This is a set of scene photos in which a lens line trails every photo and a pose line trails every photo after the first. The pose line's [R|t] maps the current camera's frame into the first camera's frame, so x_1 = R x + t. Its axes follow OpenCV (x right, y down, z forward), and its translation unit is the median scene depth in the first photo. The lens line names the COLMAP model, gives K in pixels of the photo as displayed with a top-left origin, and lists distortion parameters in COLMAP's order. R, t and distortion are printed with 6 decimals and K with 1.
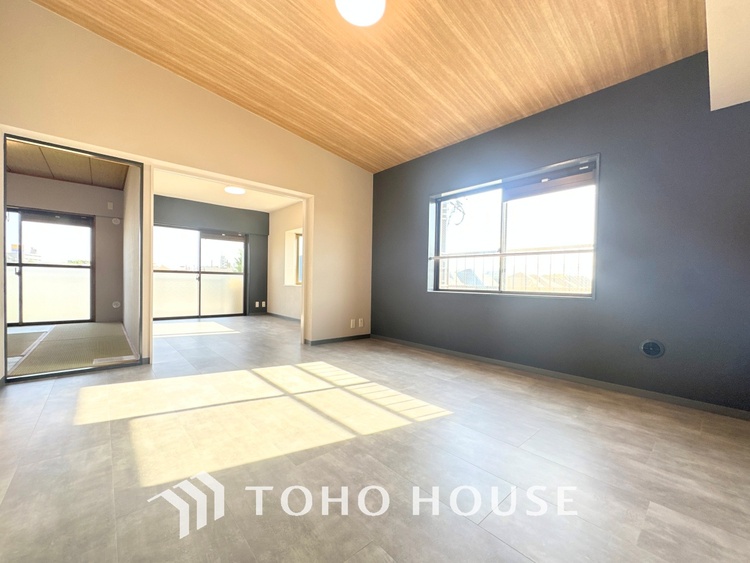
lens RADIAL K [[308.5, 0, 375.0], [0, 308.5, 281.5], [0, 0, 1]] dist [-0.000625, -0.000337]
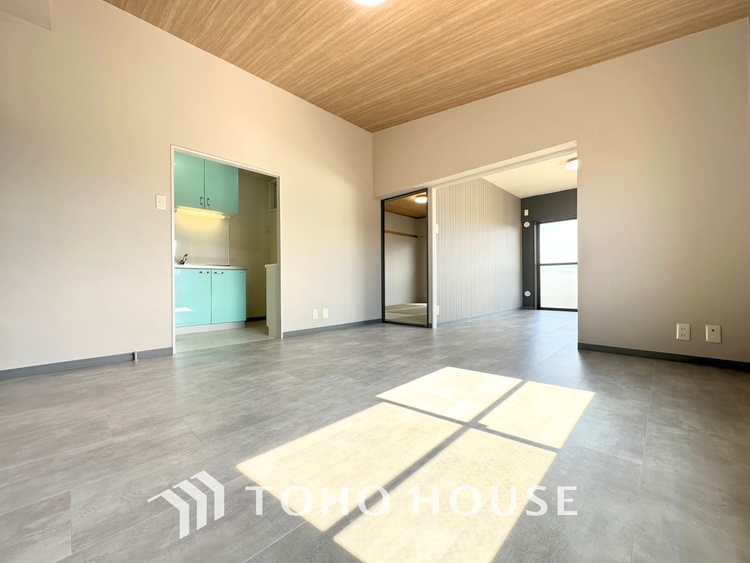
lens RADIAL K [[291.7, 0, 366.5], [0, 291.7, 280.9], [0, 0, 1]] dist [-0.012739, 0.000297]
pose [[0.065886, -0.018053, -0.997664, 0.741357], [0.013729, 0.999758, -0.017184, 0.090258], [0.997733, -0.012564, 0.066118, 0.765712]]
